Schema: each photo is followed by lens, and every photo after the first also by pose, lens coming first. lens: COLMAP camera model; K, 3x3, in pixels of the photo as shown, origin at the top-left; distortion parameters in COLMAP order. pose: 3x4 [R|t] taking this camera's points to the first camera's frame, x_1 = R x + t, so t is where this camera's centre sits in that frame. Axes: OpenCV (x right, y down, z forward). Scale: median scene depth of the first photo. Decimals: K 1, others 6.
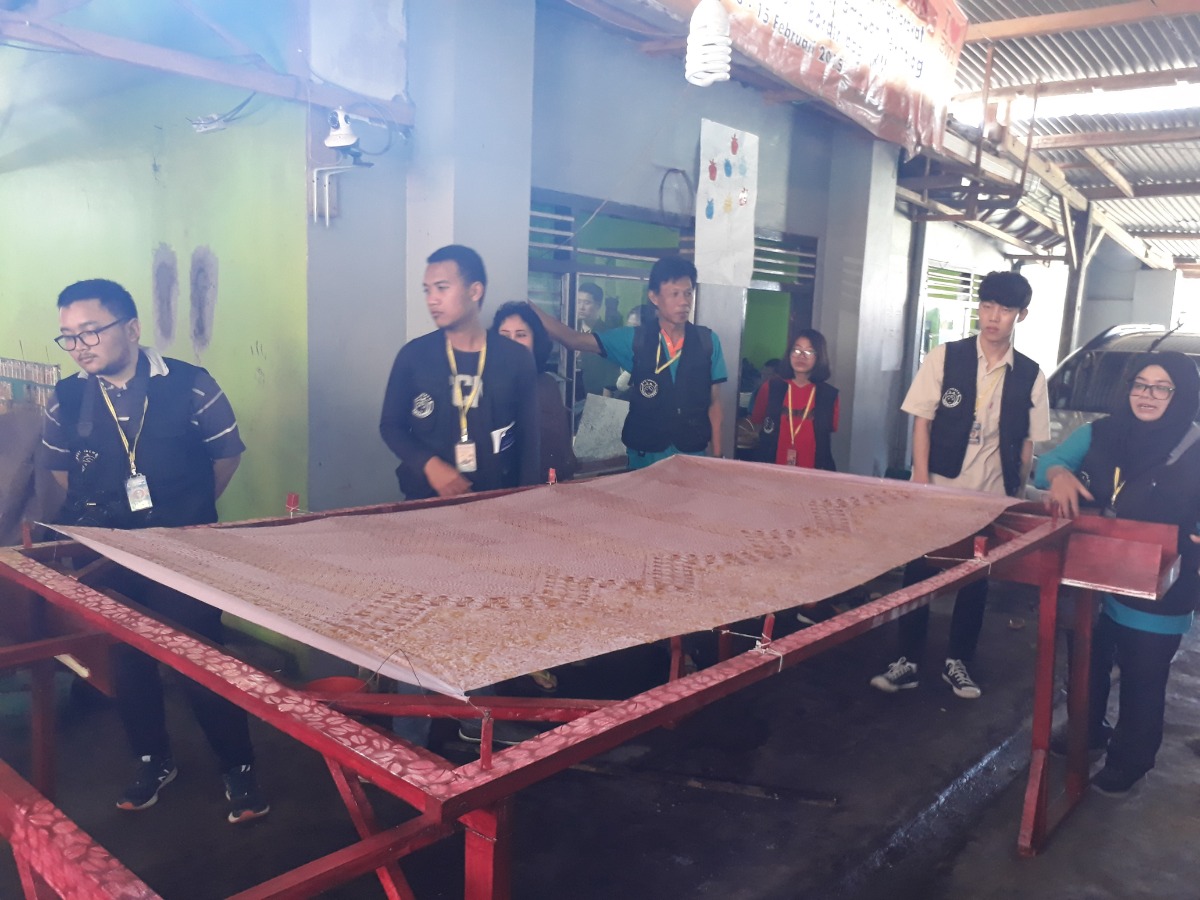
lens RADIAL K [[924.5, 0, 600.0], [0, 924.5, 450.0], [0, 0, 1]] dist [0.010642, -0.034591]
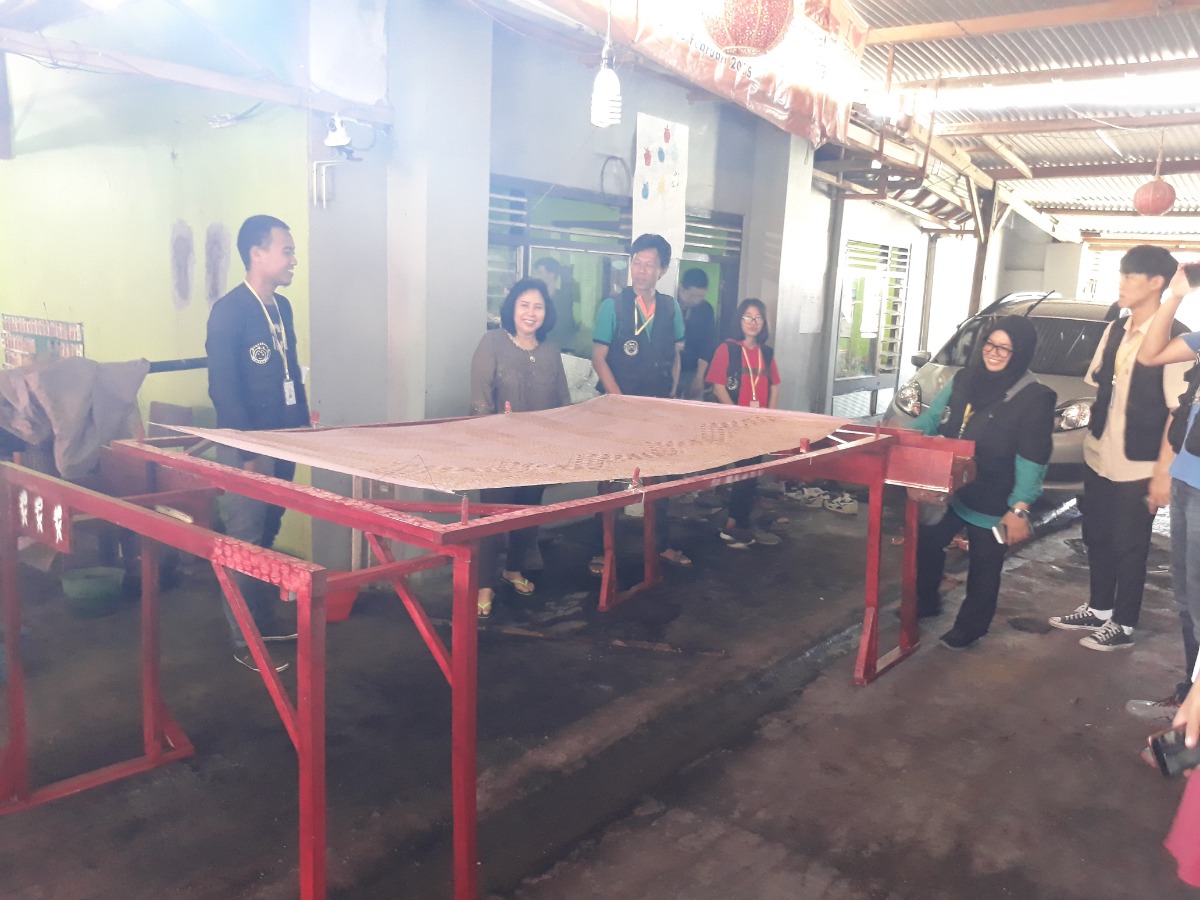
lens RADIAL K [[924.5, 0, 600.0], [0, 924.5, 450.0], [0, 0, 1]] dist [0.010642, -0.034591]
pose [[0.999200, -0.002753, 0.039890, 0.015410], [0.001399, 0.999423, 0.033939, 0.026786], [-0.039961, -0.033856, 0.998628, -0.176729]]
